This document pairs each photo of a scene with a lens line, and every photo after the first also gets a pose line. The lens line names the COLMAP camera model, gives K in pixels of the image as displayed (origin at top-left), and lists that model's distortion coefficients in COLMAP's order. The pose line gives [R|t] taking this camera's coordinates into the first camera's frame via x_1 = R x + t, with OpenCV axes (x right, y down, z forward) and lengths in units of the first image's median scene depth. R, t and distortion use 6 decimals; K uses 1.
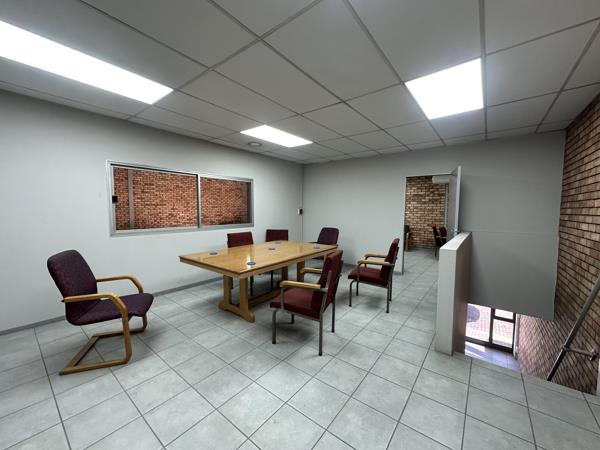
lens RADIAL K [[239.7, 0, 299.8], [0, 239.7, 224.7], [0, 0, 1]] dist [-0.004726, 0.000508]
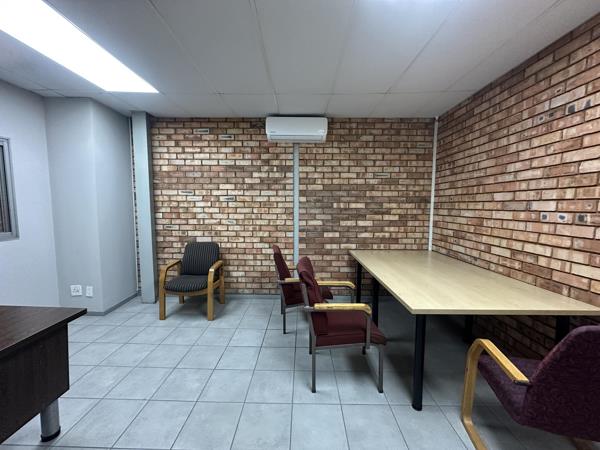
lens RADIAL K [[239.7, 0, 299.5], [0, 239.7, 225.3], [0, 0, 1]] dist [-0.004726, 0.000508]
pose [[0.794868, -0.052480, 0.604508, 0.338371], [0.037987, 0.998602, 0.036743, -0.037717], [-0.605592, -0.006242, 0.795751, 0.628063]]
